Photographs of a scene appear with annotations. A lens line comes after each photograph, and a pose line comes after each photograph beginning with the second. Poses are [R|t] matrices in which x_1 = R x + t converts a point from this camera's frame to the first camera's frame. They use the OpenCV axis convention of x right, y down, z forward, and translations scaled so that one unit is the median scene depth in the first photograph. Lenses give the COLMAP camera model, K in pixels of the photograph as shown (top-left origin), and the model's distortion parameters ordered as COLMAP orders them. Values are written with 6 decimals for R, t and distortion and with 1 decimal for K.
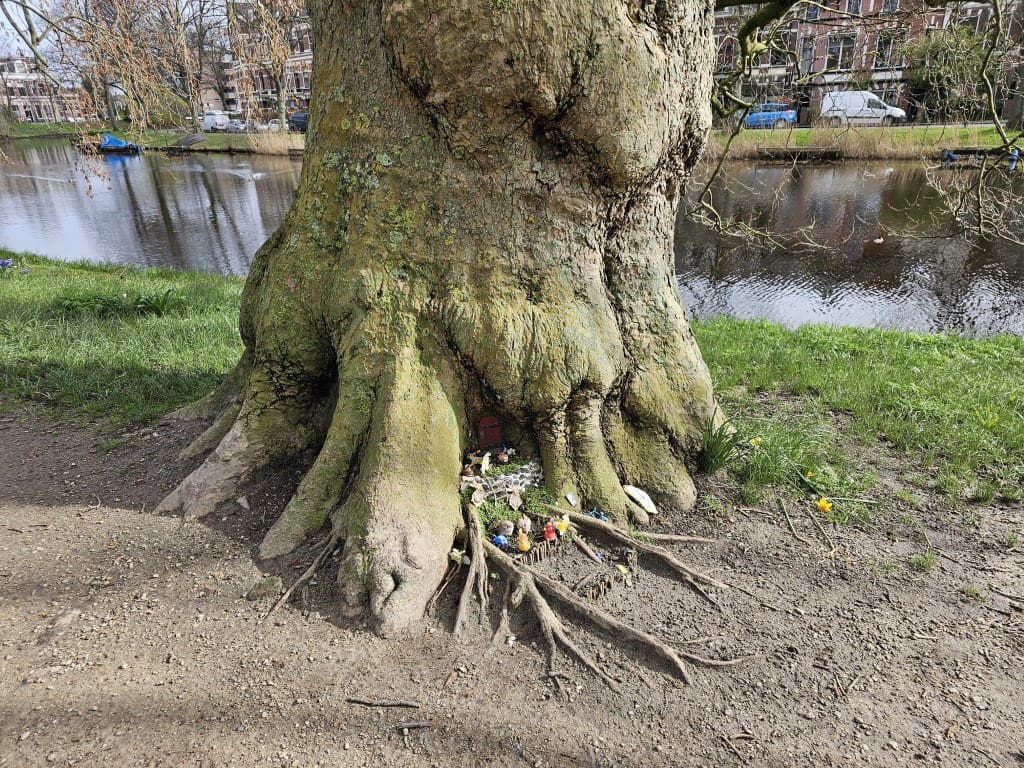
lens RADIAL K [[691.2, 0, 522.5], [0, 691.2, 388.8], [0, 0, 1]] dist [0.045657, -0.038223]
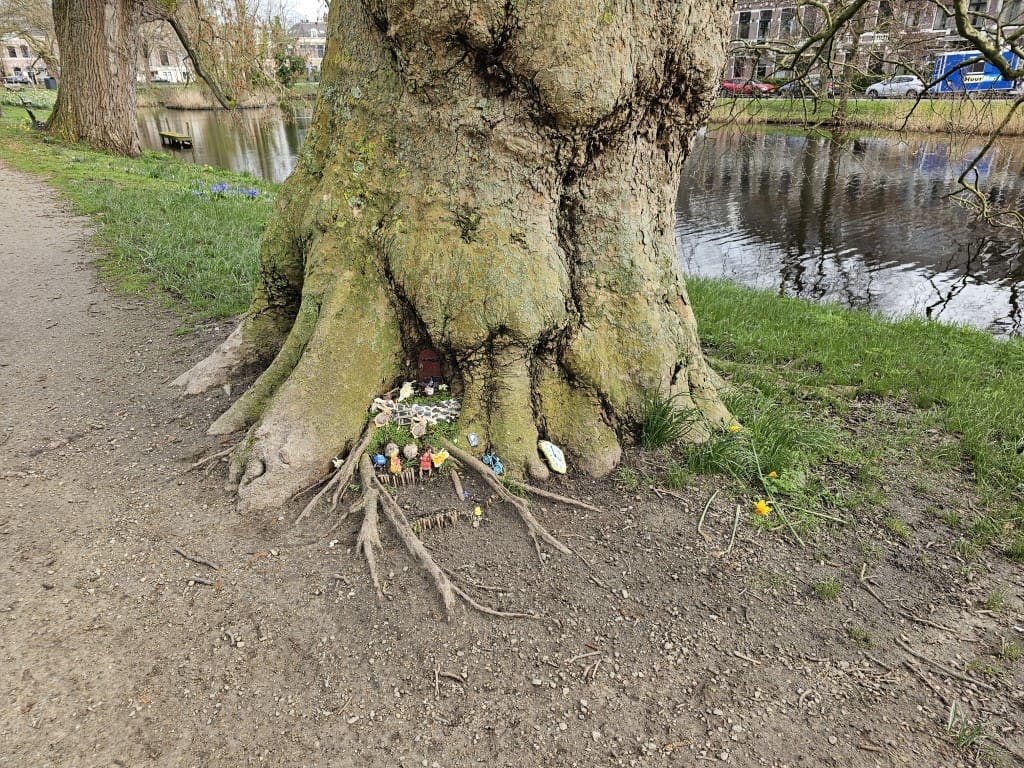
lens RADIAL K [[691.2, 0, 510.3], [0, 691.2, 394.2], [0, 0, 1]] dist [0.045657, -0.038223]
pose [[0.923711, 0.172469, -0.342071, 0.452383], [-0.155417, 0.984853, 0.076874, 0.007115], [0.350148, -0.017846, 0.936524, 0.071659]]
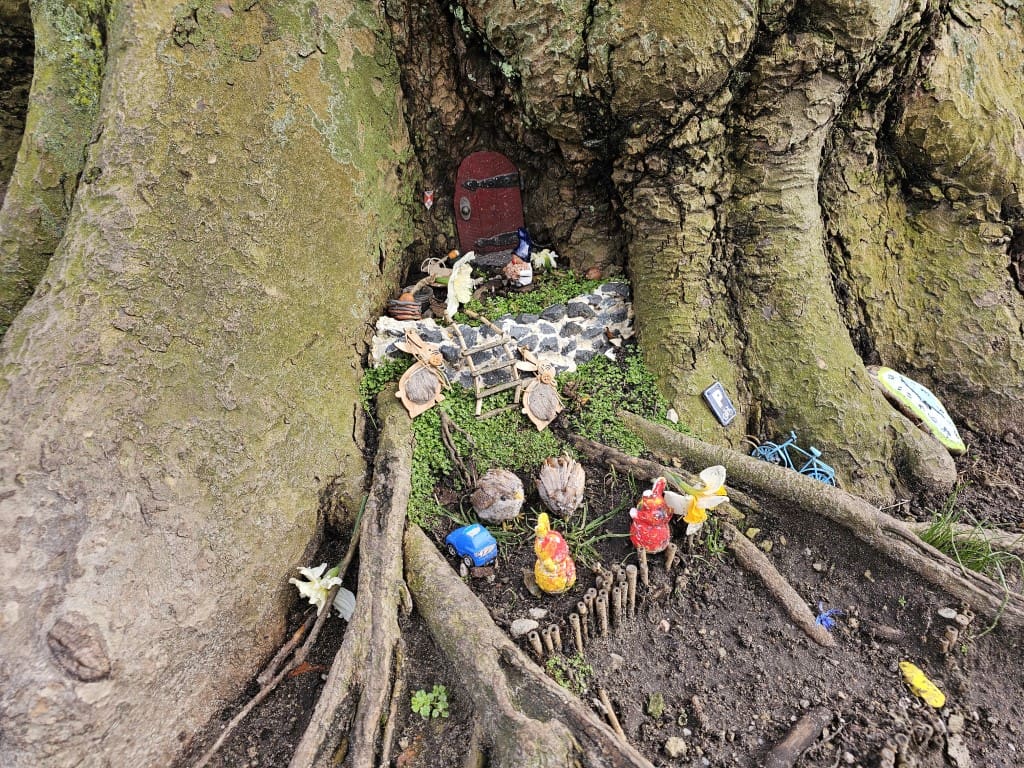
lens RADIAL K [[691.2, 0, 503.3], [0, 691.2, 391.1], [0, 0, 1]] dist [0.045657, -0.038223]
pose [[0.990375, 0.055130, -0.126954, 0.011971], [-0.028779, 0.979226, 0.200718, 0.091469], [0.135382, -0.195133, 0.971388, 0.669823]]
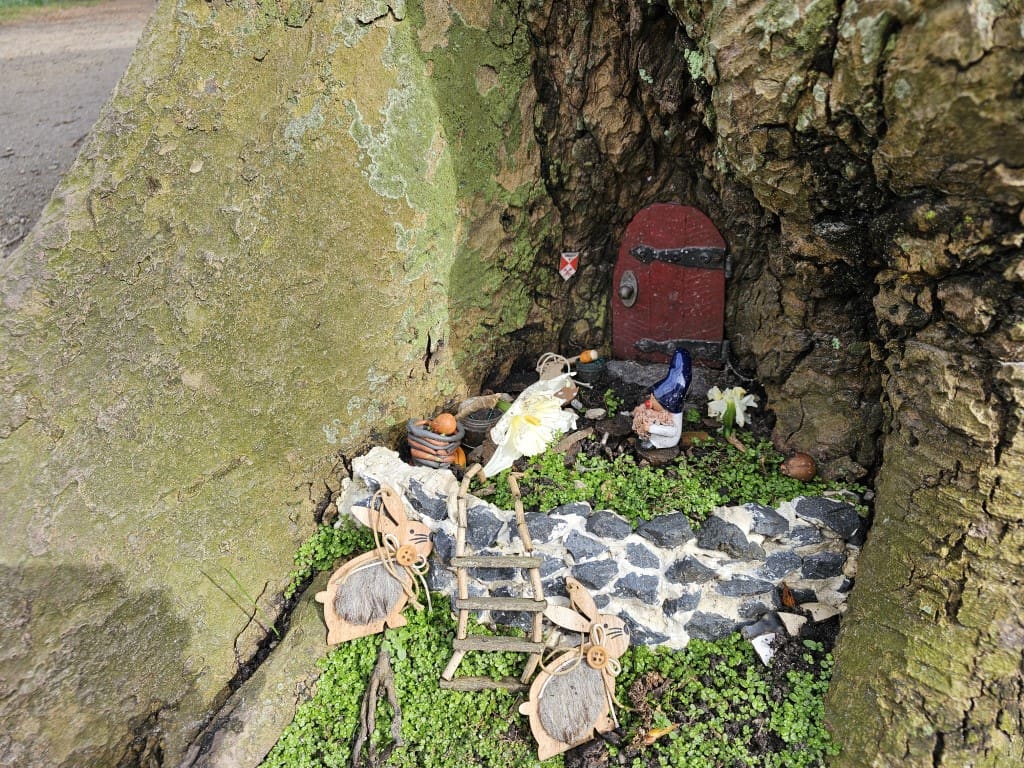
lens RADIAL K [[691.2, 0, 518.8], [0, 691.2, 388.2], [0, 0, 1]] dist [0.045657, -0.038223]
pose [[0.772838, 0.312497, -0.552329, 0.047601], [-0.199356, 0.945844, 0.256194, 0.050185], [0.602477, -0.087887, 0.793283, 0.843857]]
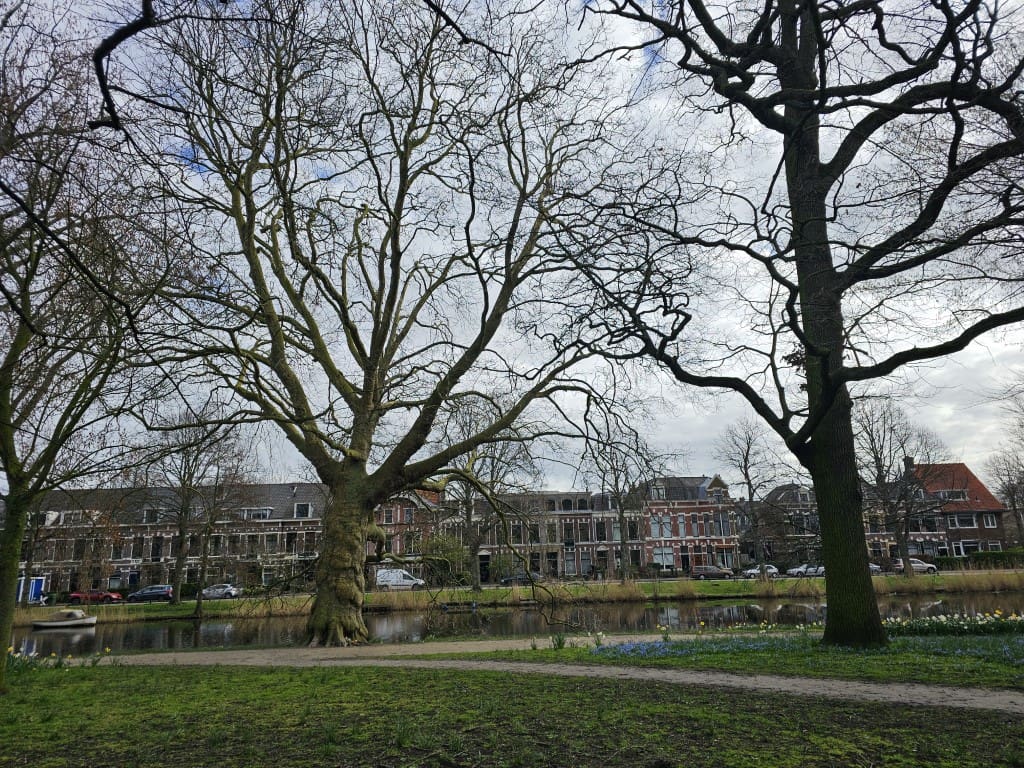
lens RADIAL K [[691.2, 0, 510.2], [0, 691.2, 378.0], [0, 0, 1]] dist [0.045657, -0.038223]
pose [[0.846552, 0.130260, 0.516122, -3.420647], [0.210305, 0.808871, -0.549090, 2.848636], [-0.489001, 0.573376, 0.657357, -8.102234]]
